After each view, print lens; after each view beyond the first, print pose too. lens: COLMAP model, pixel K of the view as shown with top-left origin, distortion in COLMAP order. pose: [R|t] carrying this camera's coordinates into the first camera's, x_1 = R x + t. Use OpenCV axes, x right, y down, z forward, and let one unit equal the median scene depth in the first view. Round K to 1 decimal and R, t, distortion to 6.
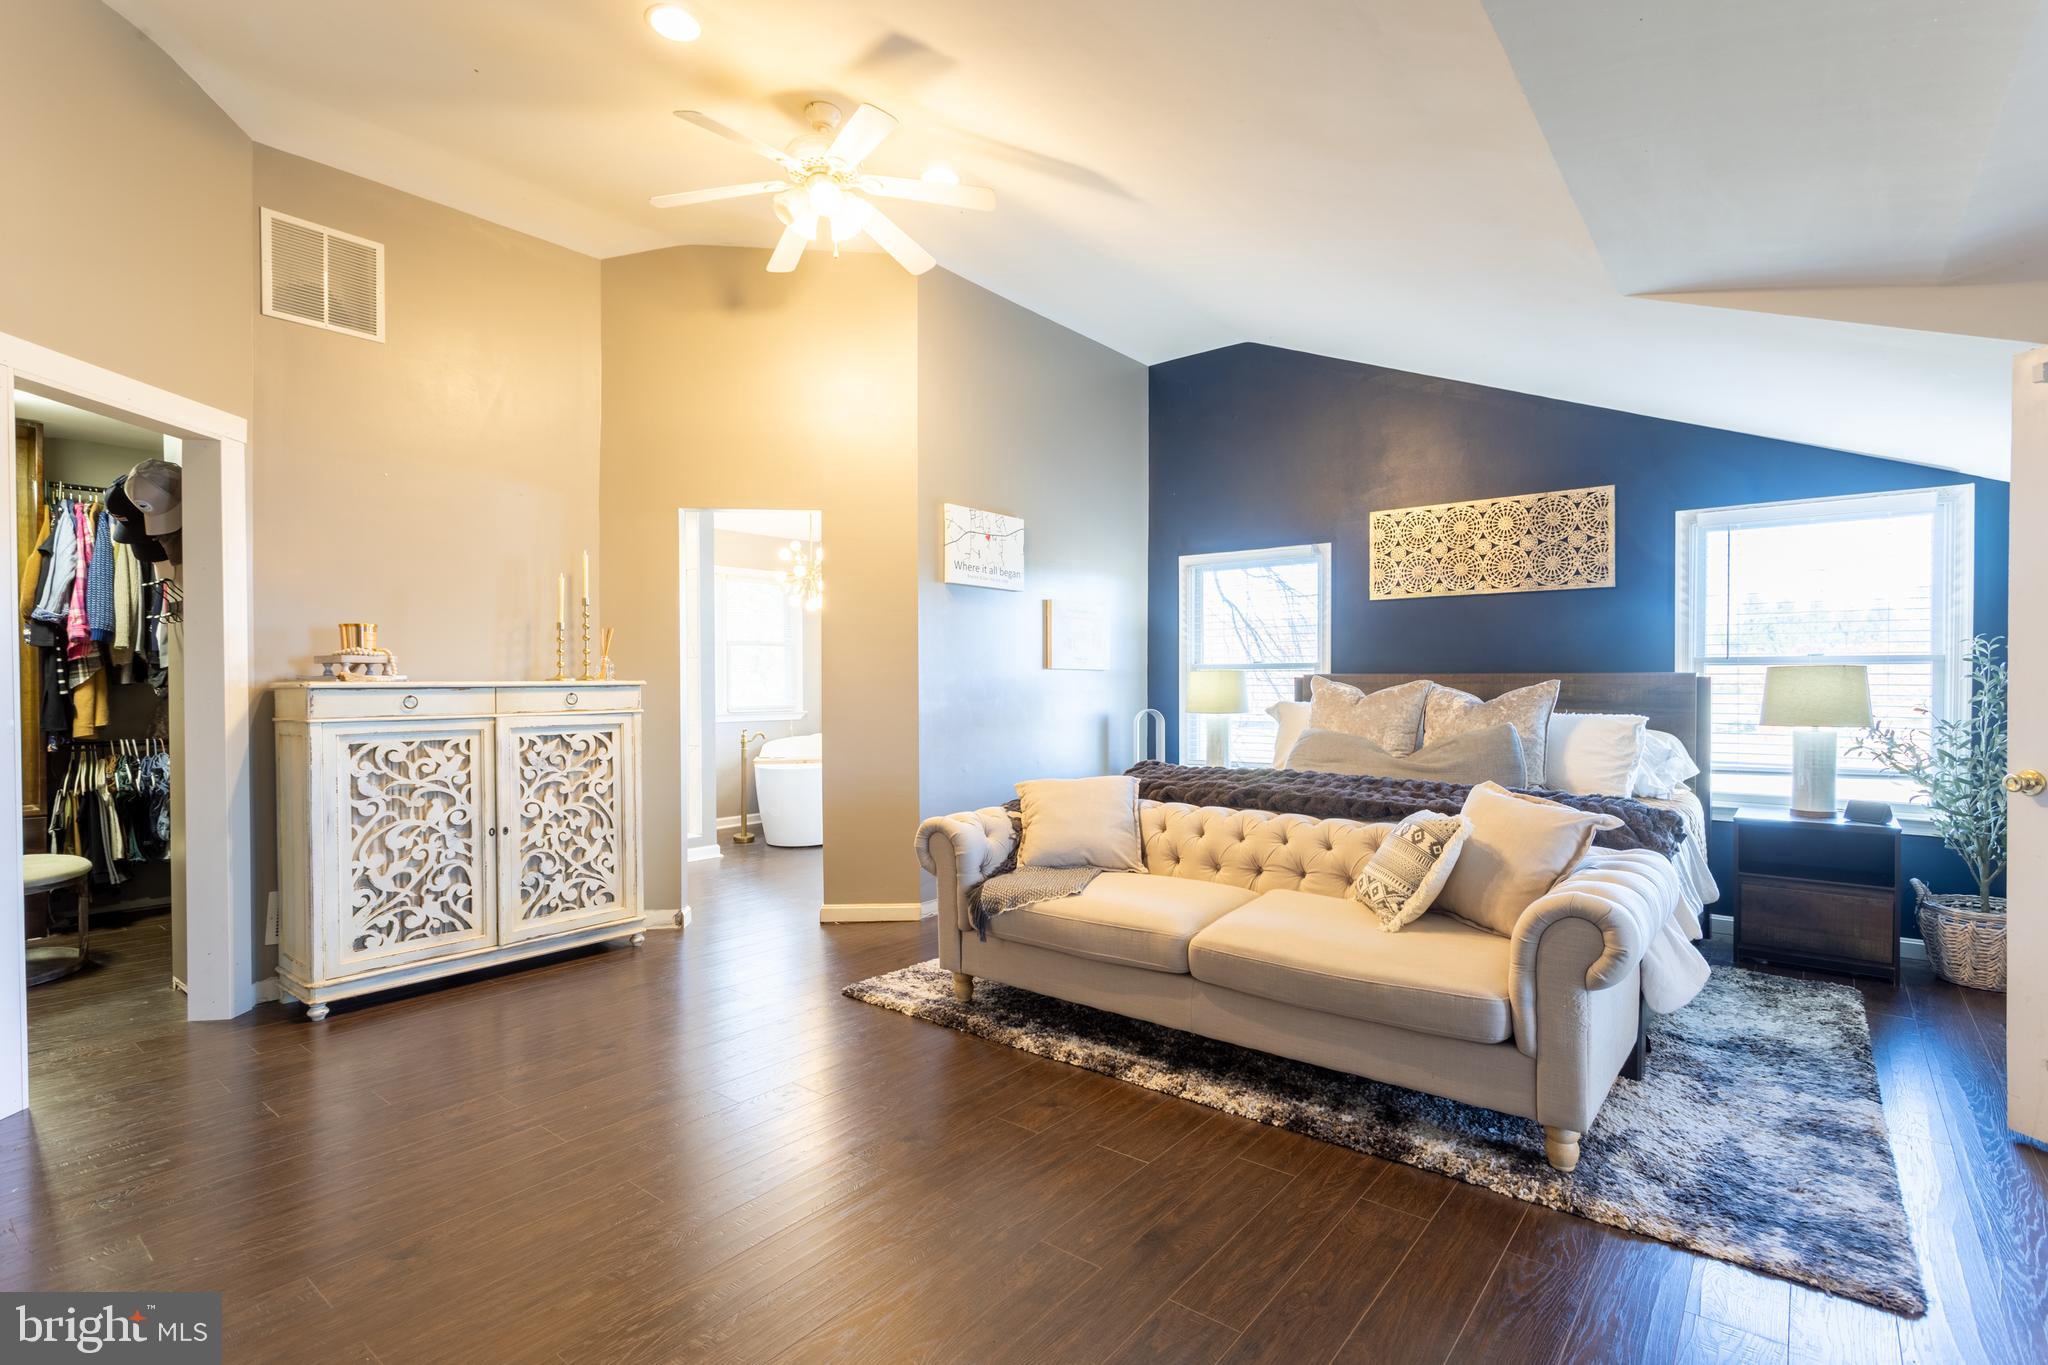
lens RADIAL K [[970.3, 0, 1012.2], [0, 970.3, 688.8], [0, 0, 1]] dist [0.001515, 0.002291]
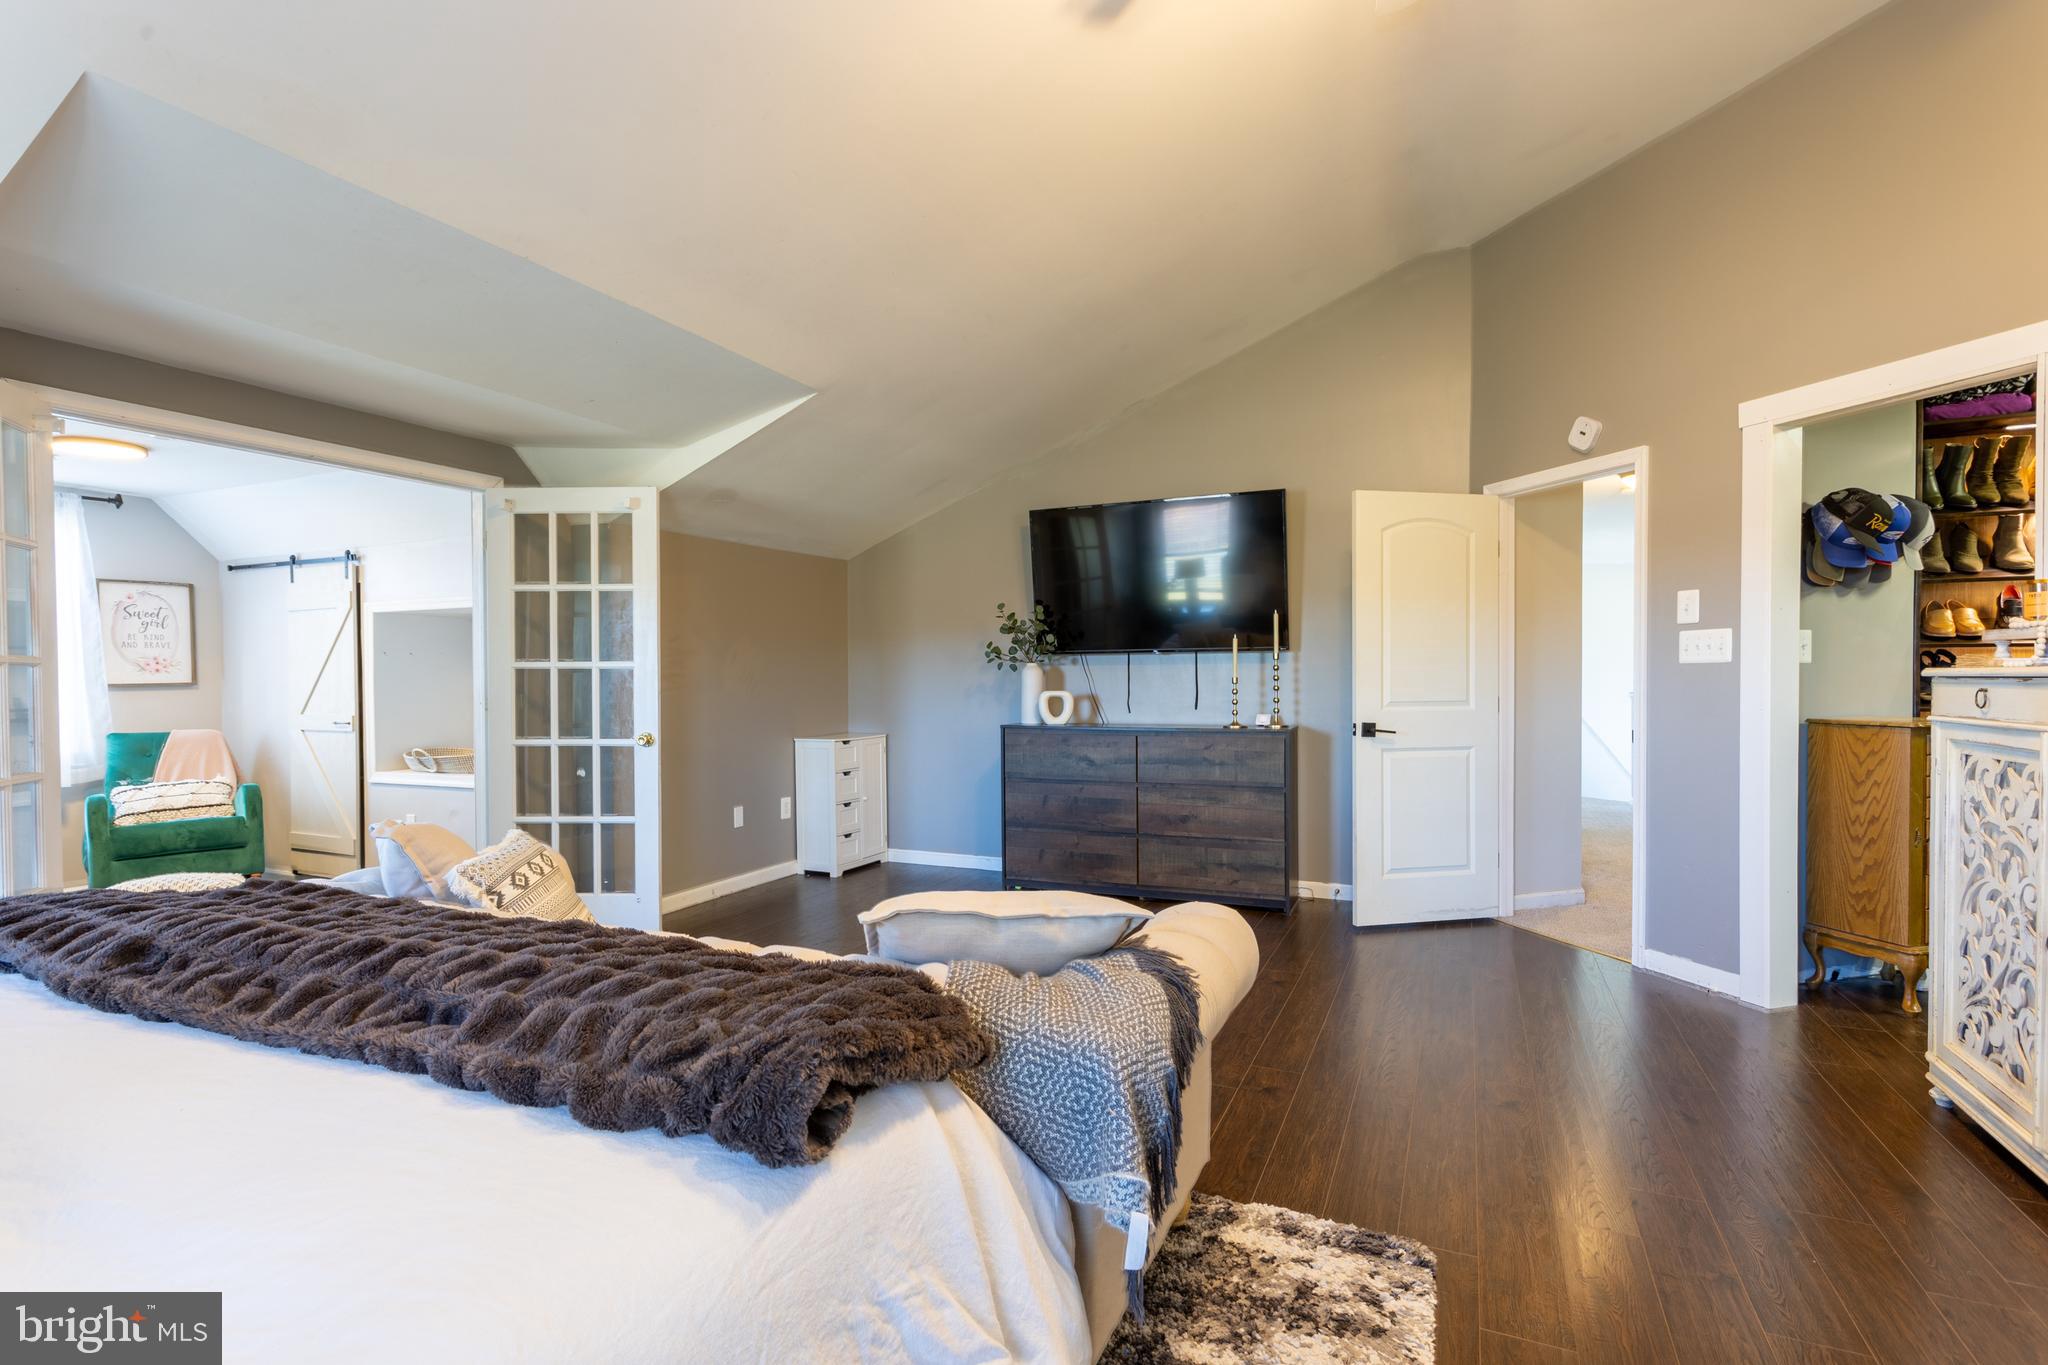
lens RADIAL K [[970.3, 0, 1022.0], [0, 970.3, 691.5], [0, 0, 1]] dist [0.001515, 0.002291]
pose [[-0.970249, 0.012715, -0.241777, 0.161005], [0.007309, 0.999703, 0.023246, -0.010313], [0.242001, 0.020787, -0.970053, 1.350319]]
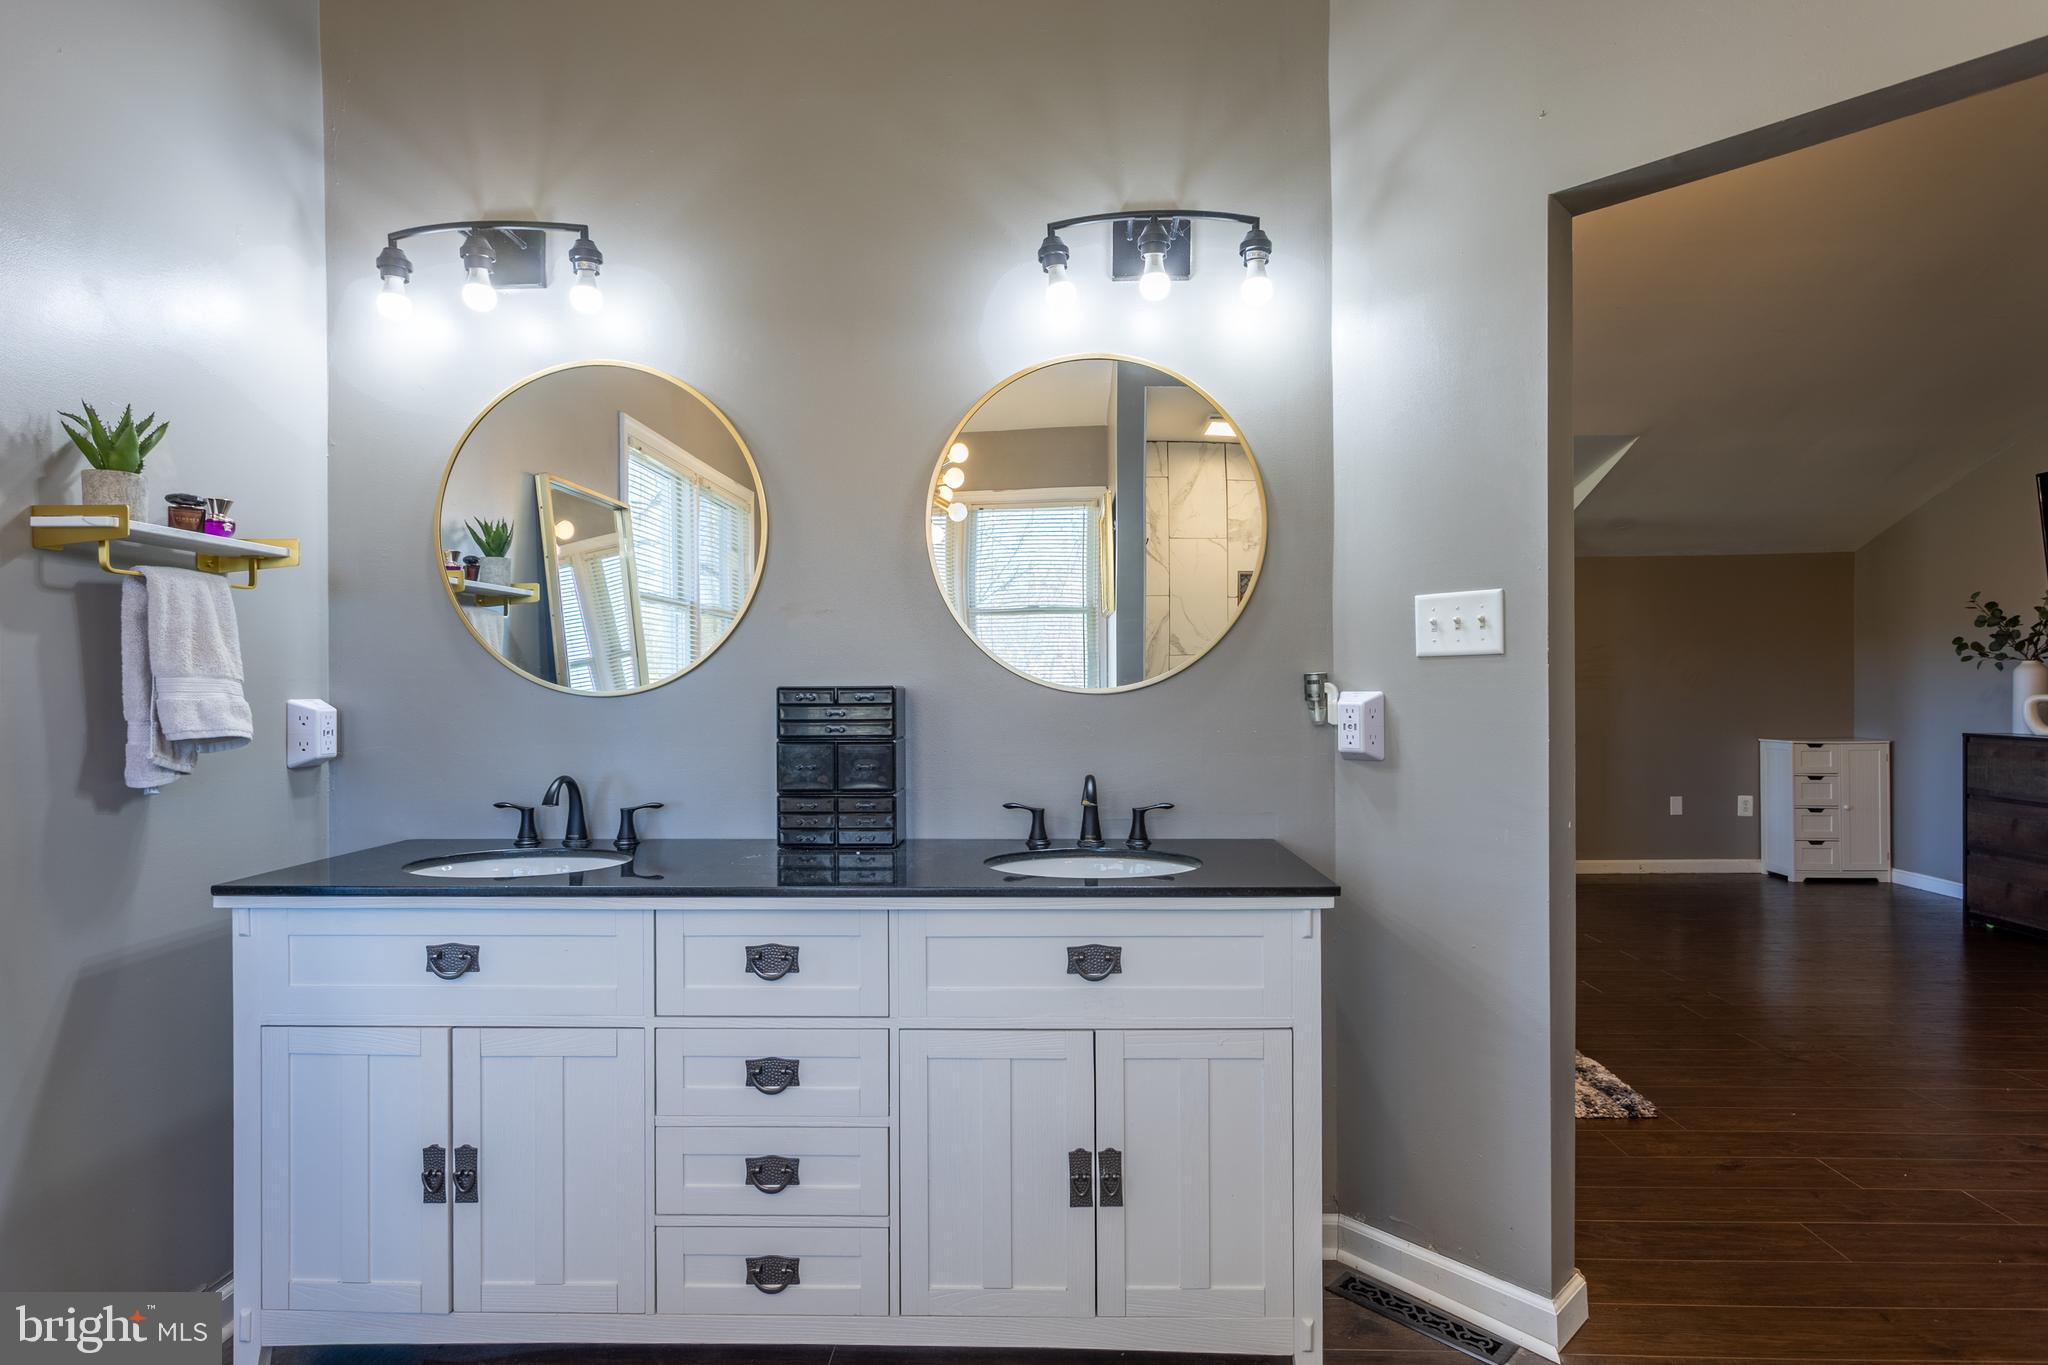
lens RADIAL K [[1031.9, 0, 1032.9], [0, 1031.9, 686.2], [0, 0, 1]] dist [-0.000282, -0.001548]
pose [[-0.595413, 0.003856, 0.803410, -0.467898], [0.012113, 0.999918, 0.004177, -0.007711], [-0.803328, 0.012219, -0.595411, 1.674469]]
